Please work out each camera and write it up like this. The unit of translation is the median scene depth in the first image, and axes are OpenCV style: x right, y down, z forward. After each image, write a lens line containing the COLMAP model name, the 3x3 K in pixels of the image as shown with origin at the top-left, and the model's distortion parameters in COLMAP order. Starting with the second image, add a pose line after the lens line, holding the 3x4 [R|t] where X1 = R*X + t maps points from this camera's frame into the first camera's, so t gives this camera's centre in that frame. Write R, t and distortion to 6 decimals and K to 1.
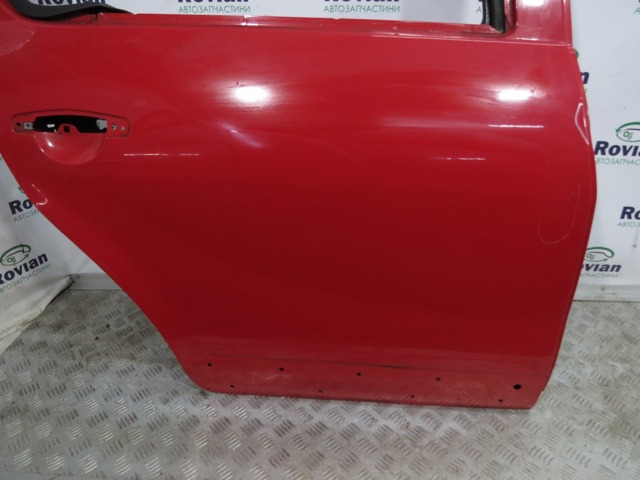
lens RADIAL K [[446.0, 0, 322.2], [0, 446.0, 237.1], [0, 0, 1]] dist [-0.034371, 0.001666]
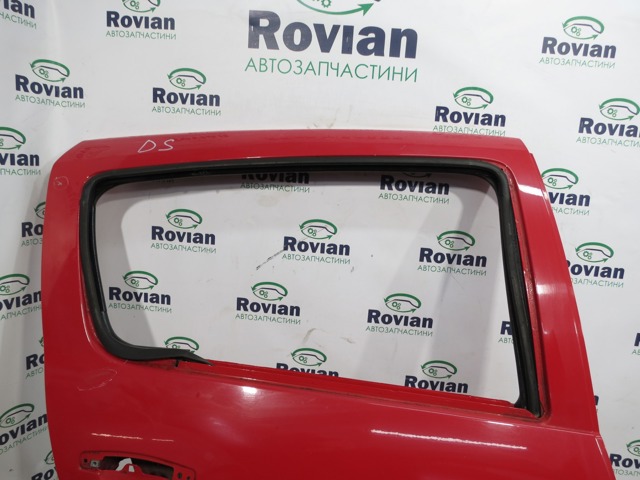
lens RADIAL K [[446.0, 0, 322.2], [0, 446.0, 237.1], [0, 0, 1]] dist [-0.034371, 0.001666]
pose [[0.996837, 0.071528, 0.034643, -0.164570], [-0.056652, 0.945223, -0.321473, -0.364418], [-0.055740, 0.318494, 0.946285, -0.148494]]
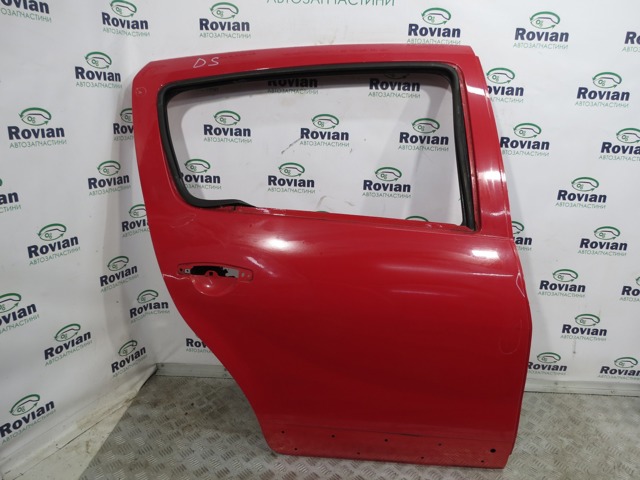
lens RADIAL K [[446.0, 0, 322.2], [0, 446.0, 237.1], [0, 0, 1]] dist [-0.034371, 0.001666]
pose [[0.999167, 0.031856, 0.025519, -0.174239], [-0.026337, 0.980811, -0.193172, -0.057954], [-0.031182, 0.192338, 0.980833, -0.518429]]
